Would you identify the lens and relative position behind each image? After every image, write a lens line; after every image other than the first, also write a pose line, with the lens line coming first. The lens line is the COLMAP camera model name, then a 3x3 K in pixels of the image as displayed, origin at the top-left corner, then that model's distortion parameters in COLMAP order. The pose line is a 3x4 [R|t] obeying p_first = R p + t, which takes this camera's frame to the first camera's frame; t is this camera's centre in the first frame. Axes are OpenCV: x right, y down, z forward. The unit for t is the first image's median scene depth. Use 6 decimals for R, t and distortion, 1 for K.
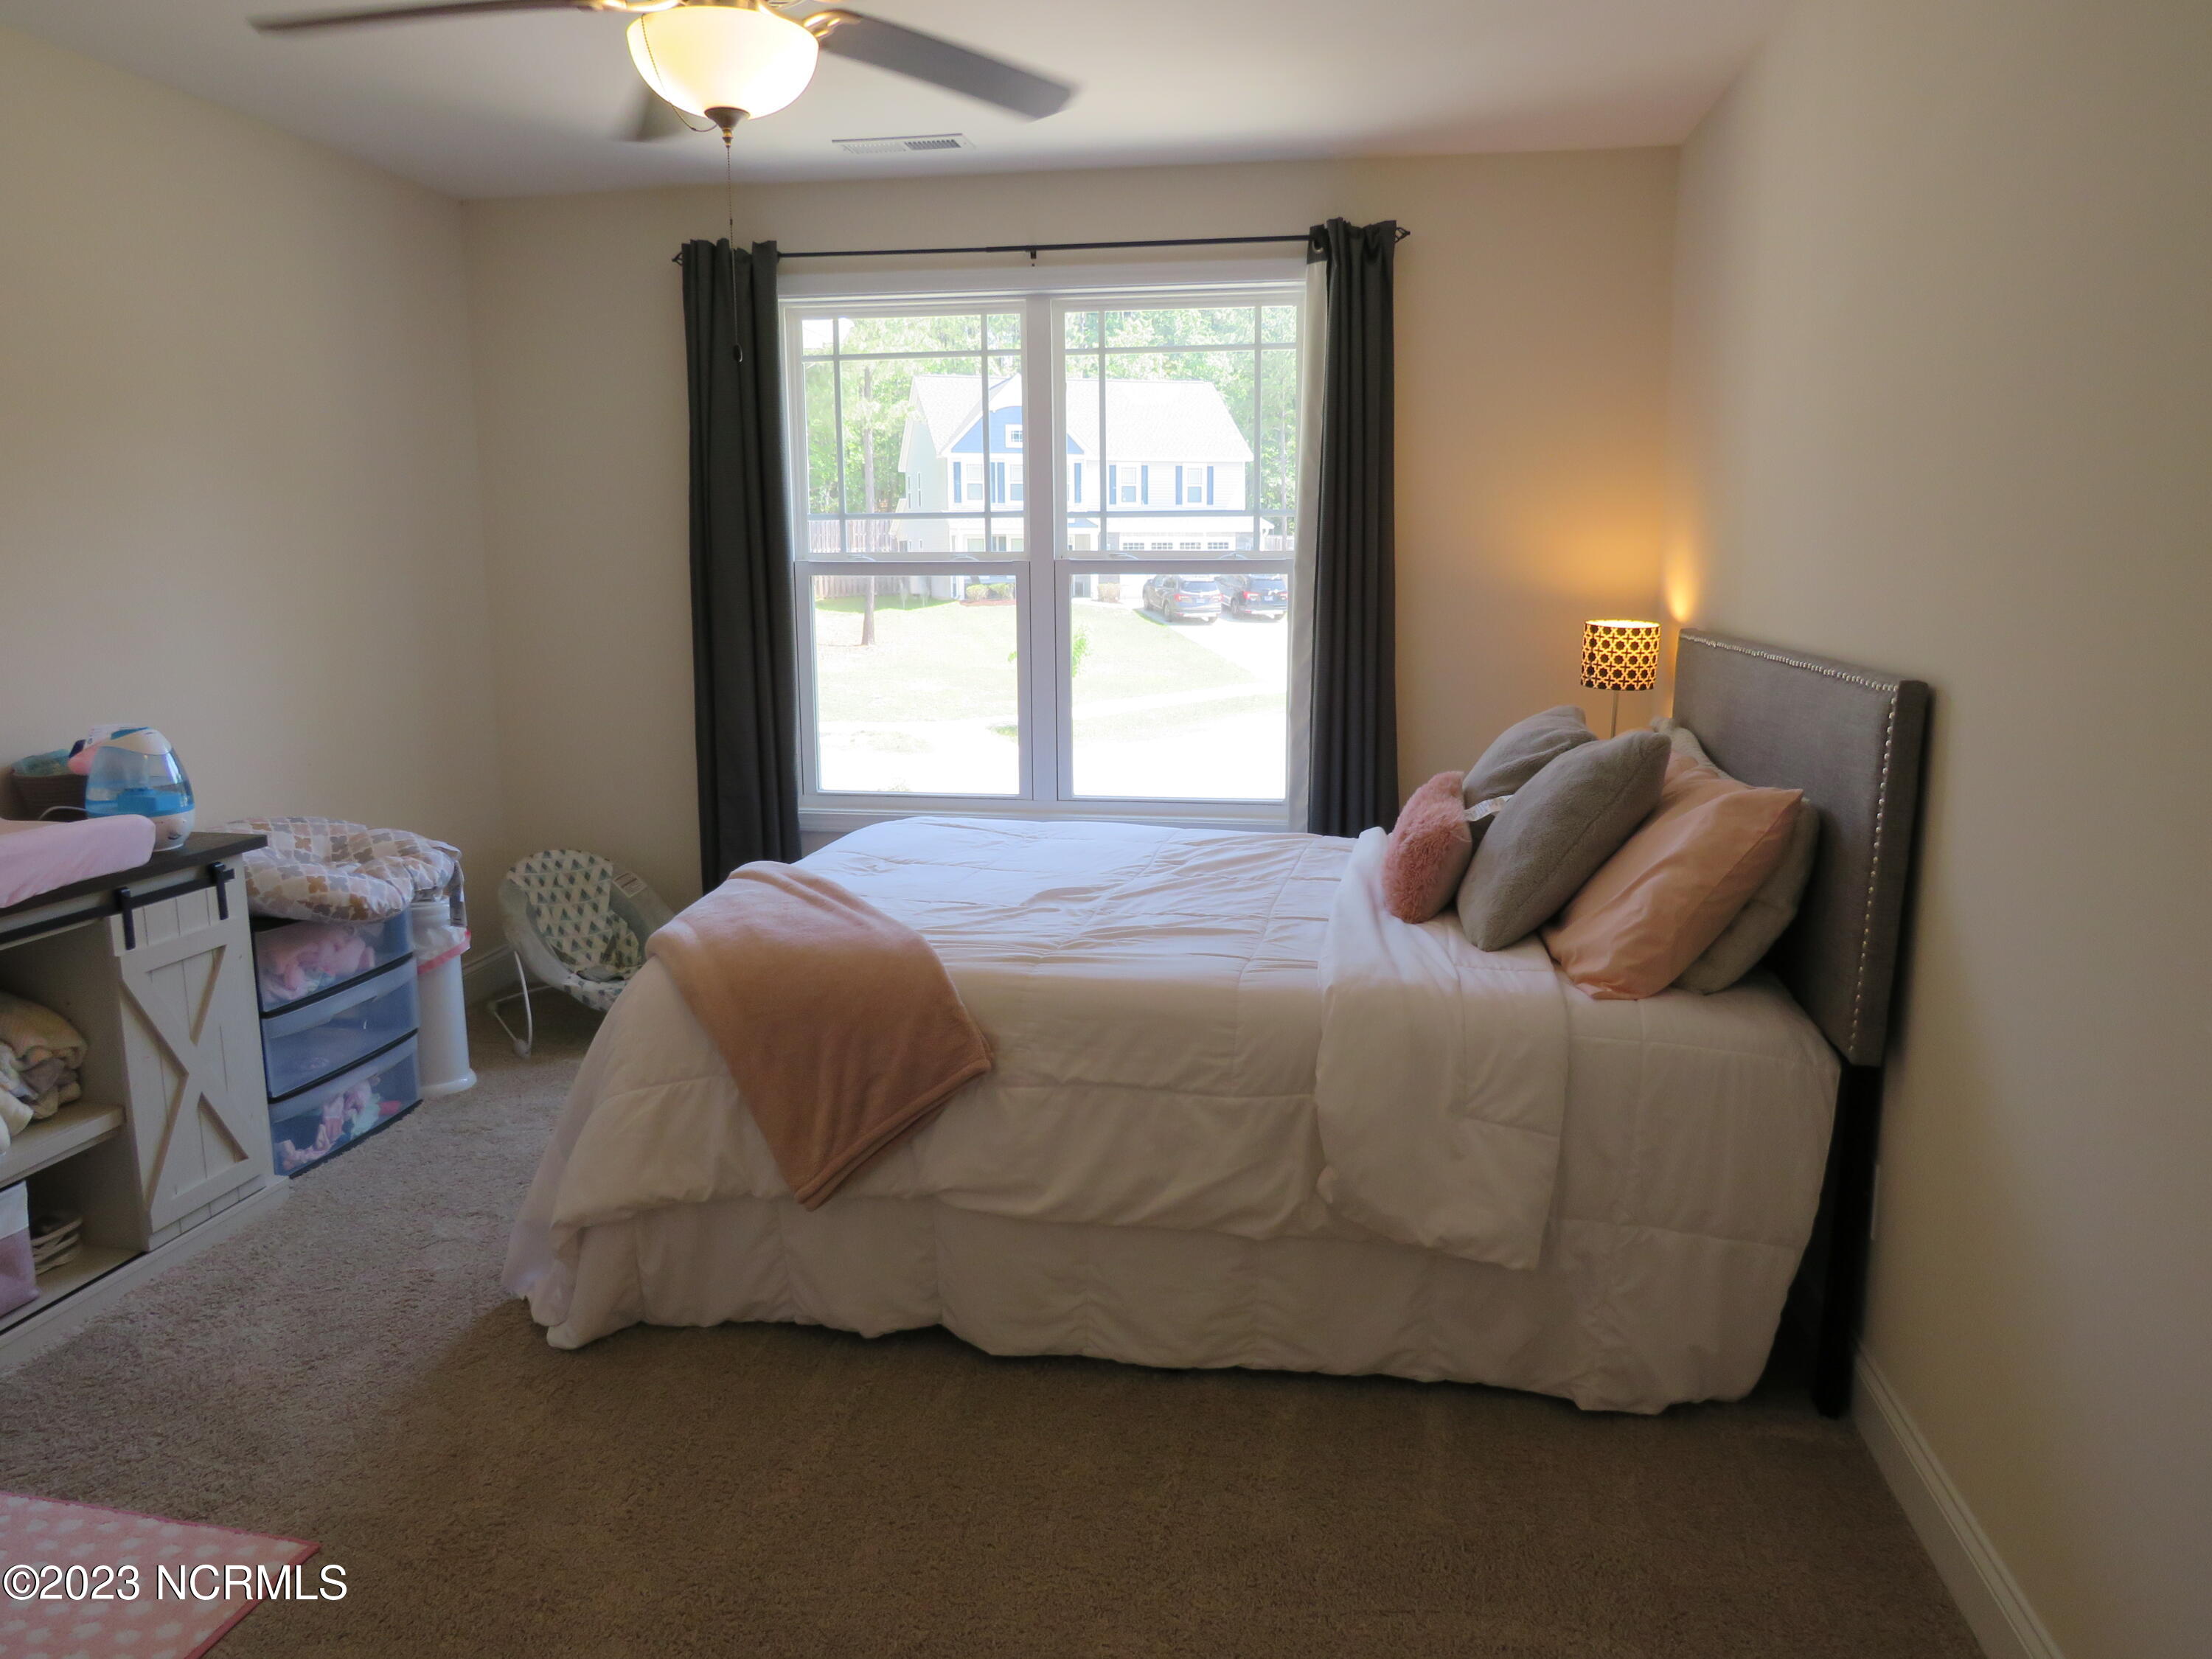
lens RADIAL K [[1553.2, 0, 1099.4], [0, 1553.2, 832.0], [0, 0, 1]] dist [-0.037800, 0.012187]
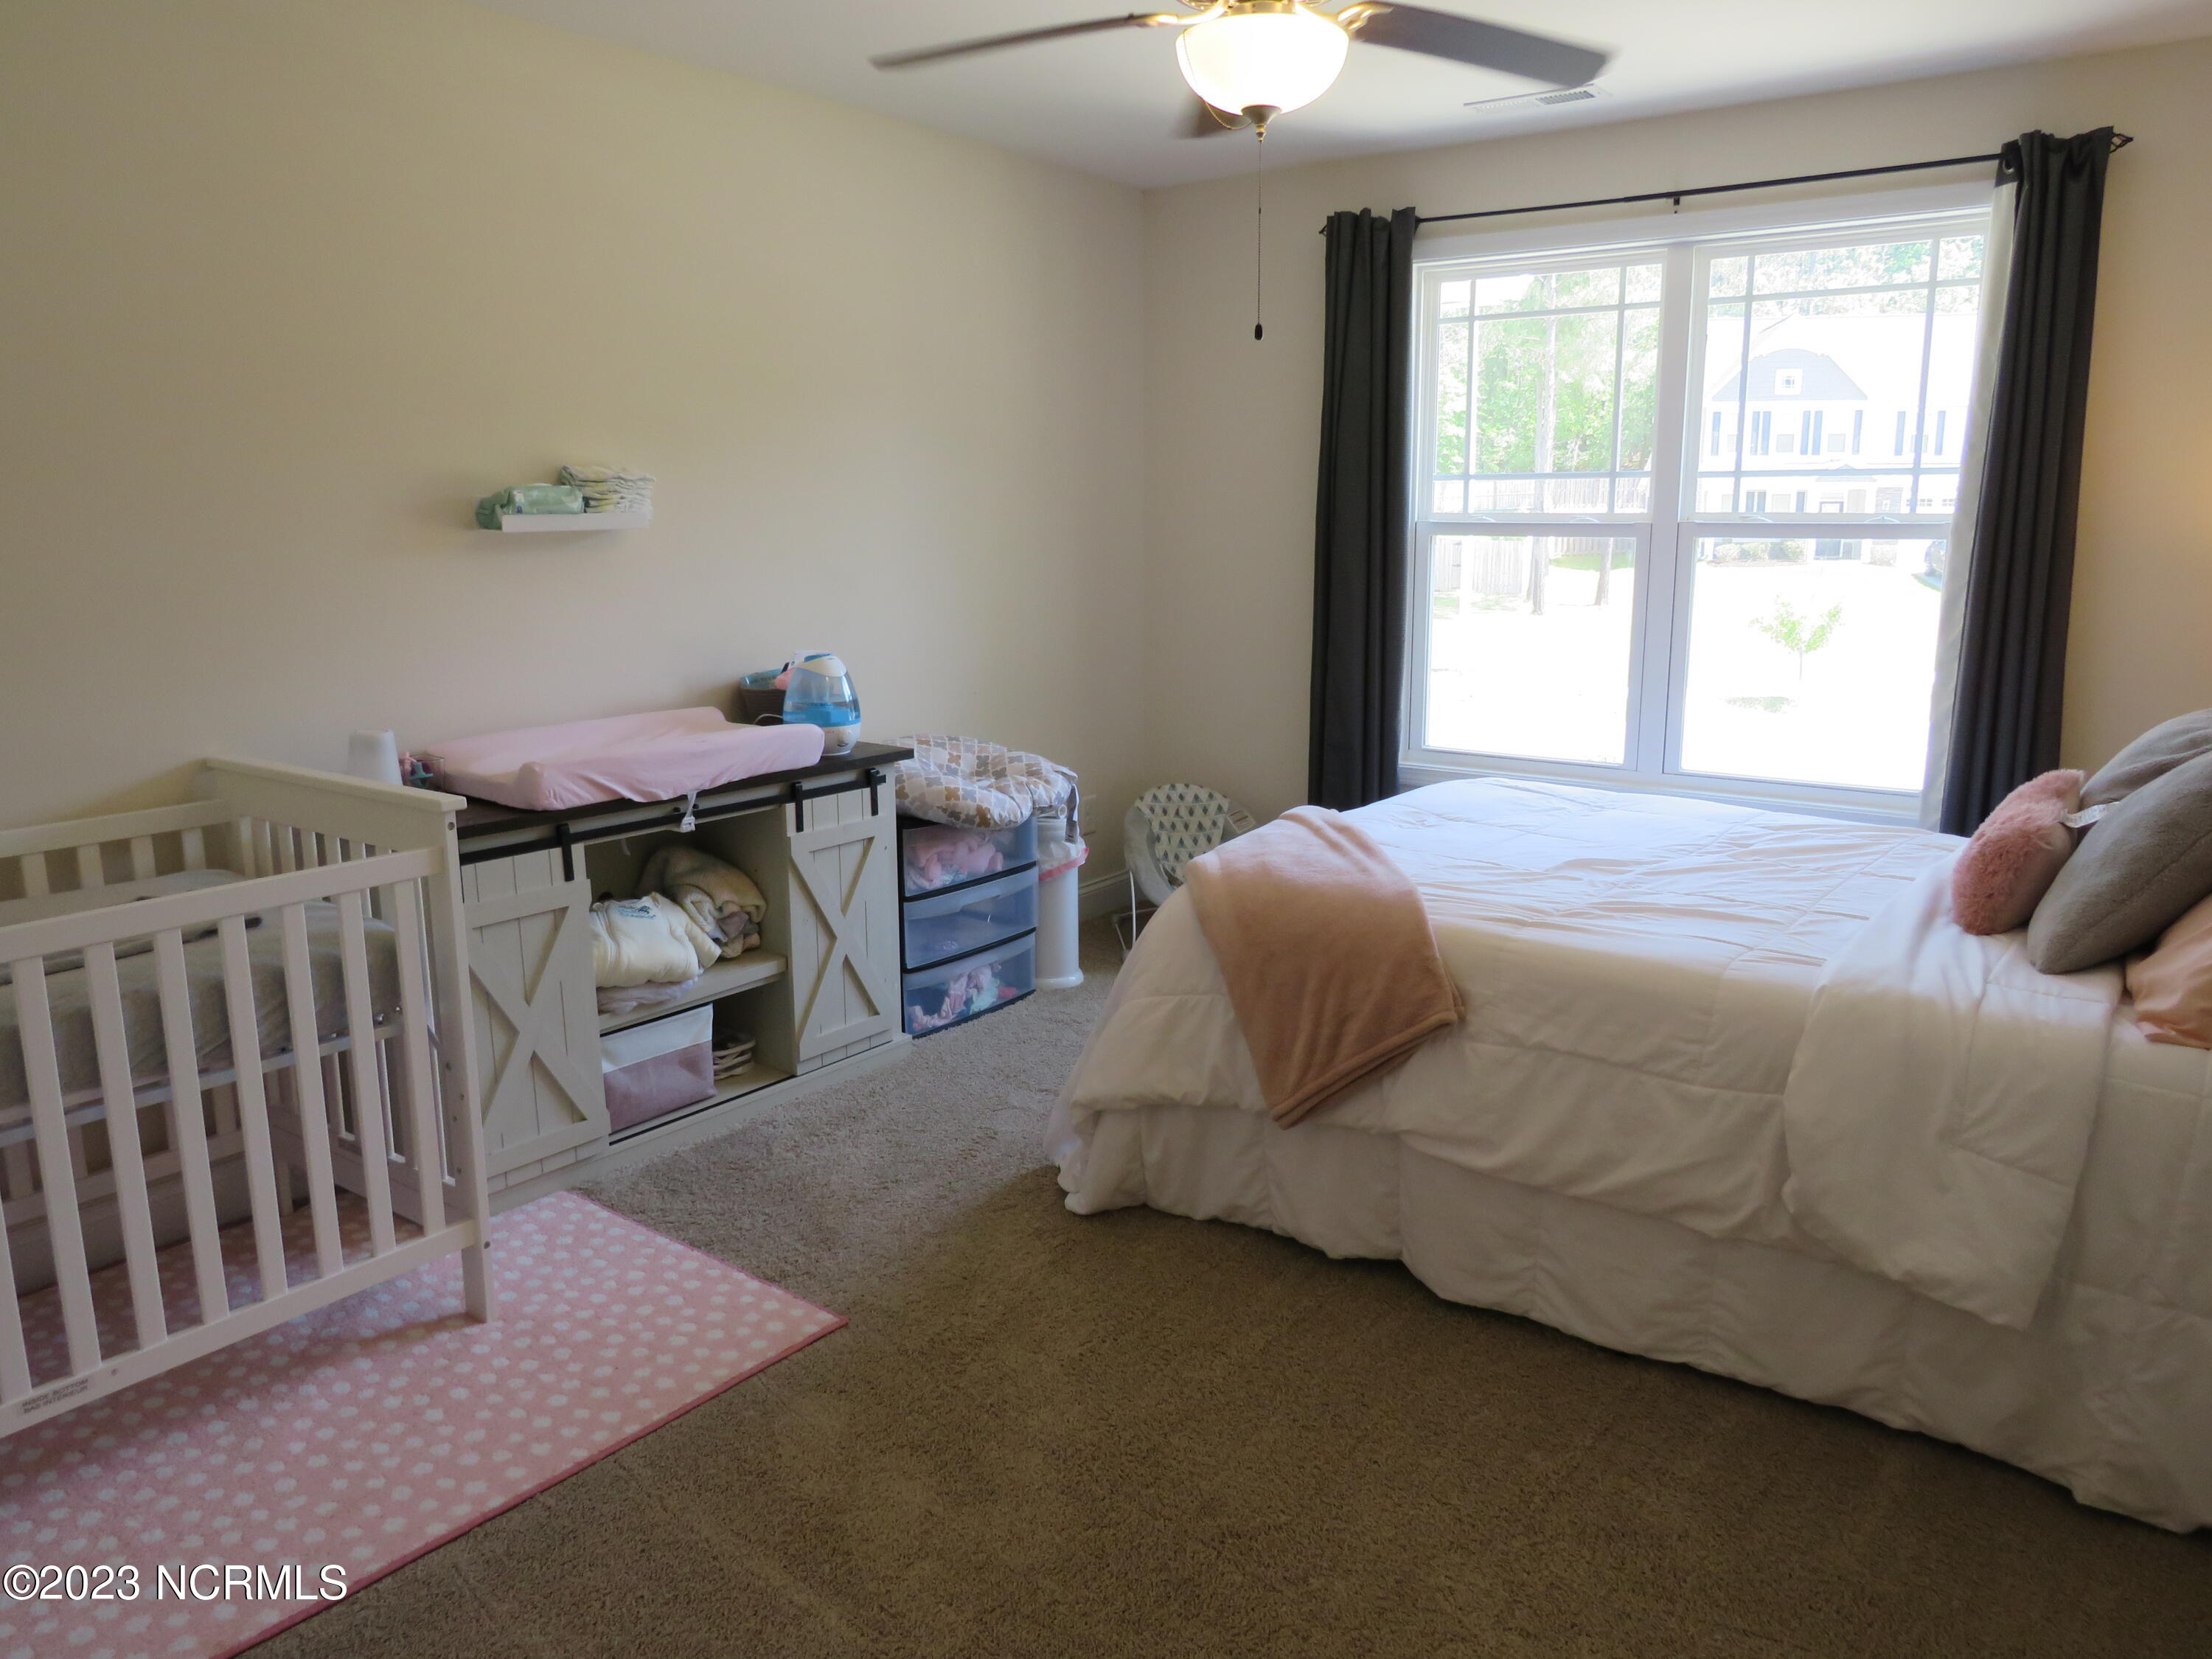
lens RADIAL K [[1553.2, 0, 1093.9], [0, 1553.2, 829.4], [0, 0, 1]] dist [-0.037800, 0.012187]
pose [[0.892114, 0.090372, -0.442679, 0.137769], [-0.078607, 0.995894, 0.044896, -0.001006], [0.444919, -0.005254, 0.895555, -0.020698]]
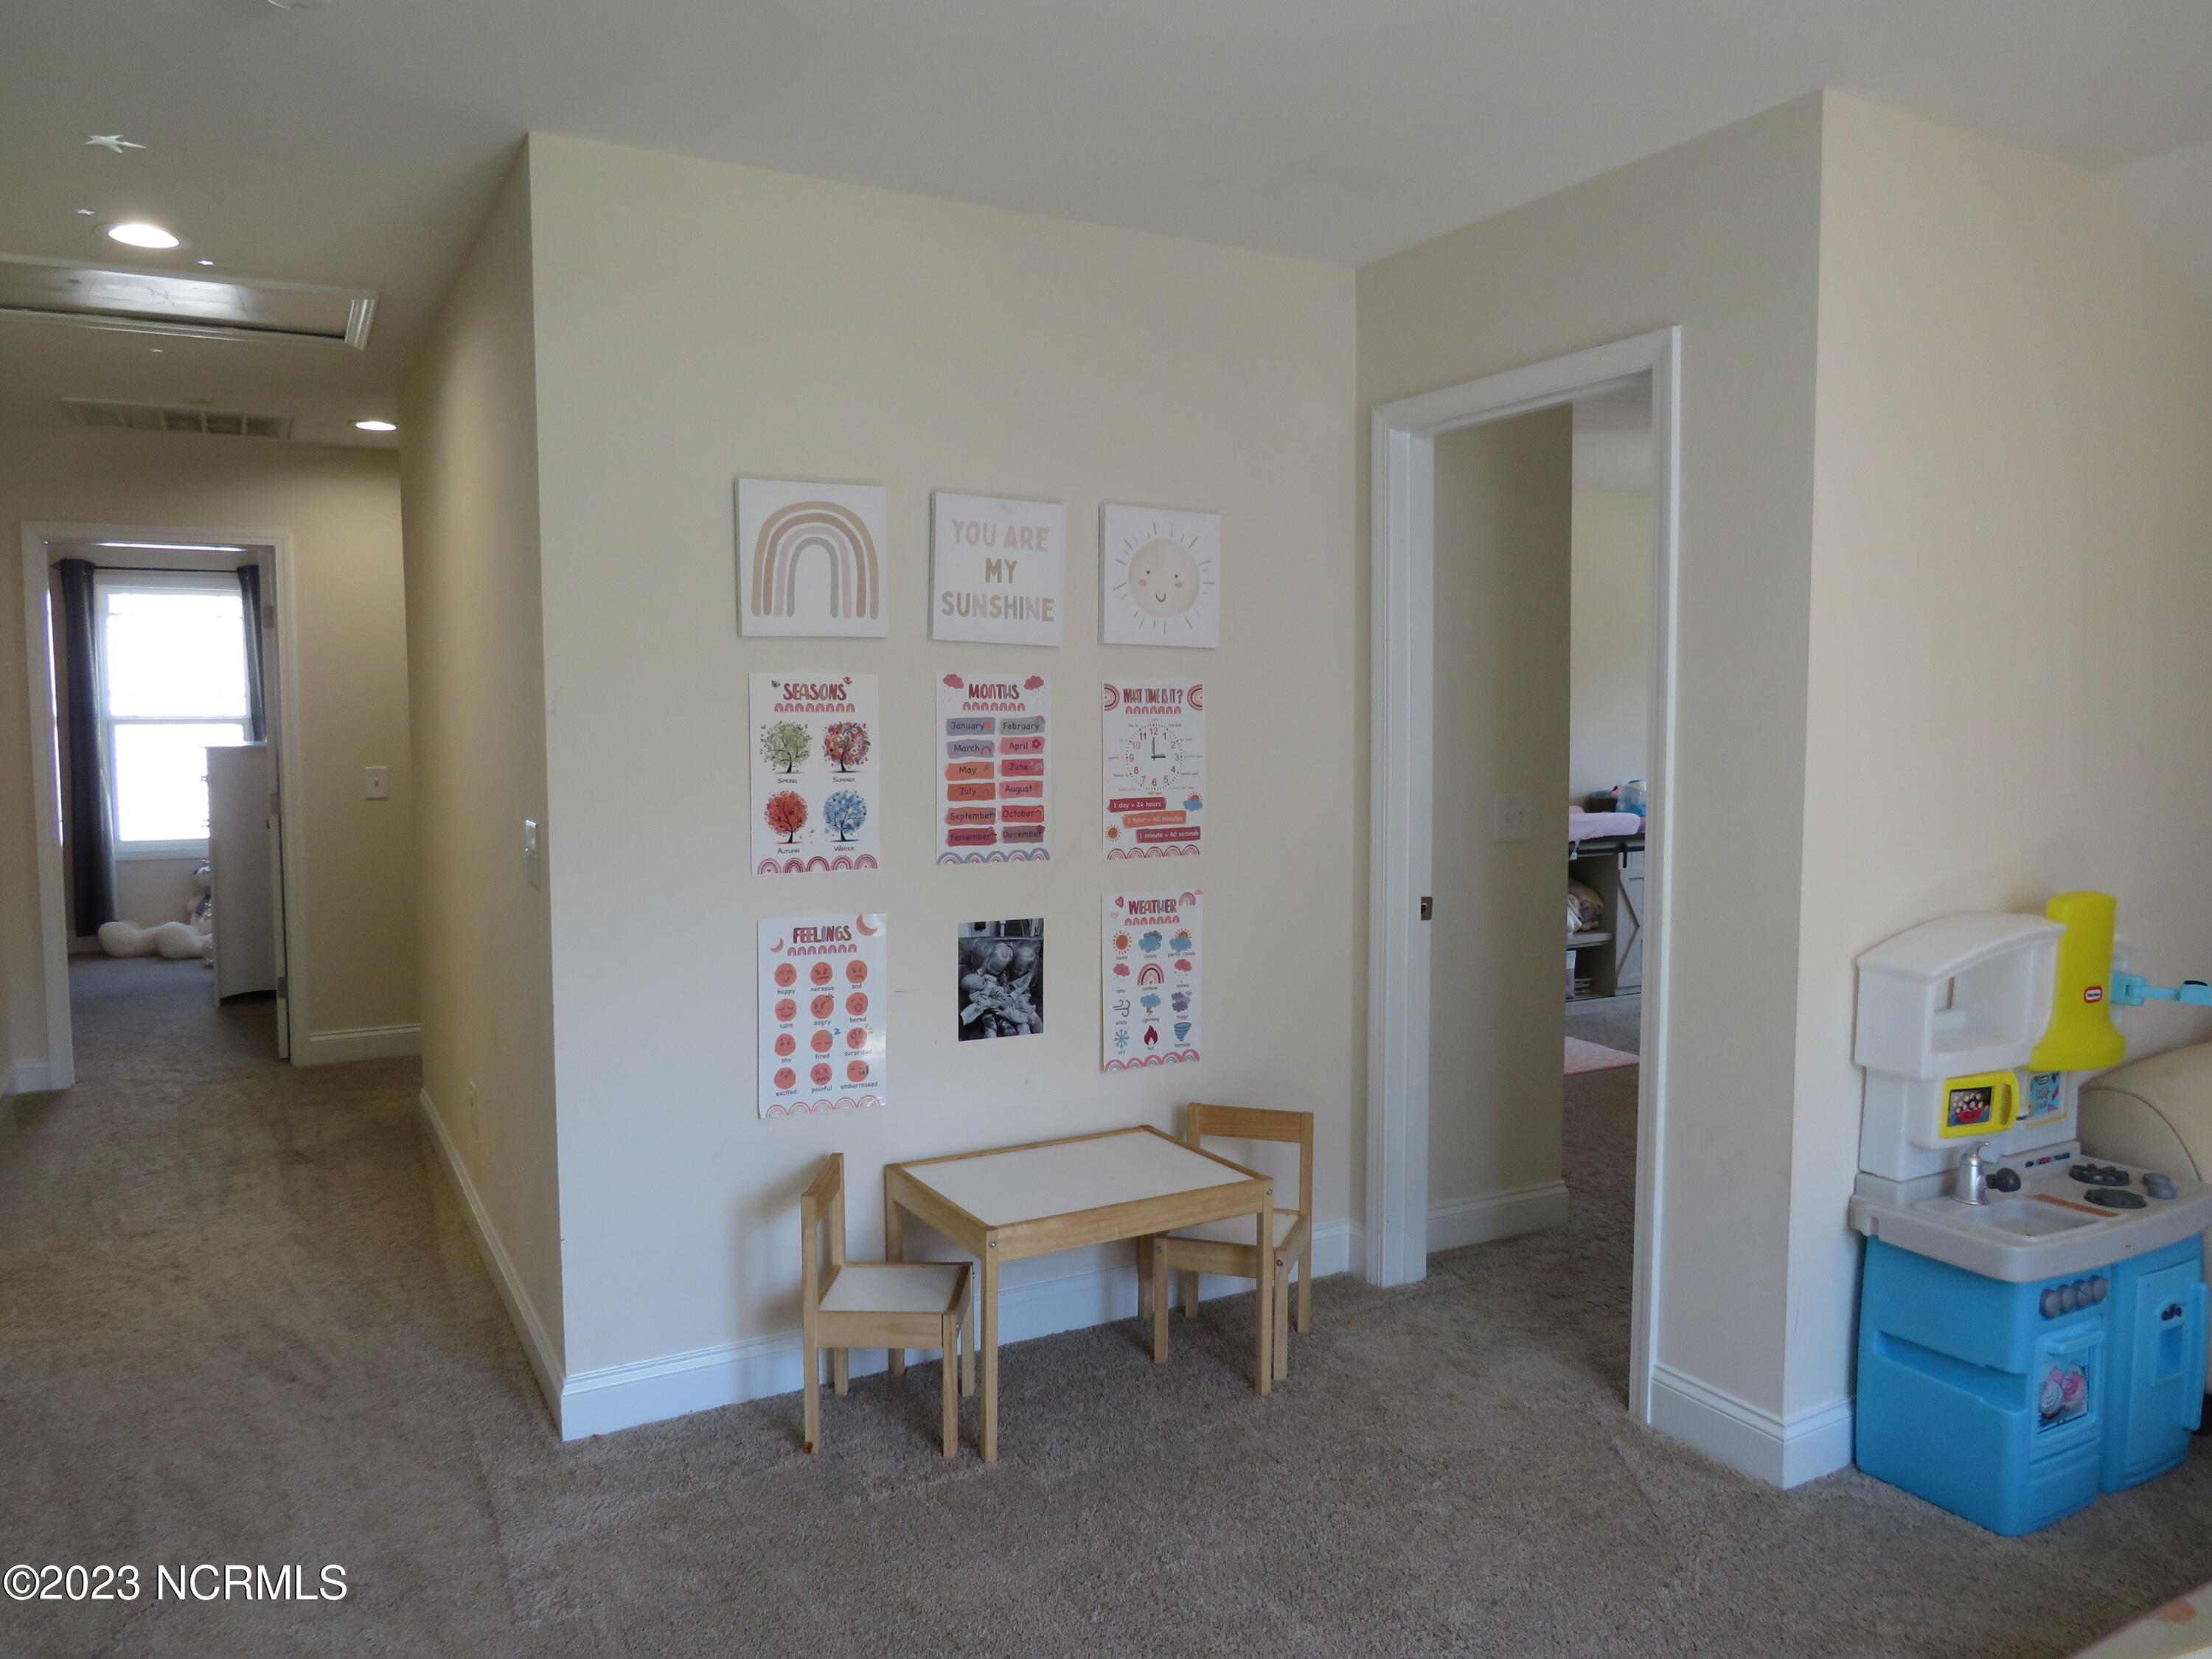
lens RADIAL K [[1553.2, 0, 1094.4], [0, 1553.2, 828.4], [0, 0, 1]] dist [-0.037800, 0.012187]
pose [[0.613620, 0.063921, -0.787010, 0.790271], [-0.134309, 0.990643, -0.024258, 0.187923], [0.778095, 0.120587, 0.616464, -1.193672]]
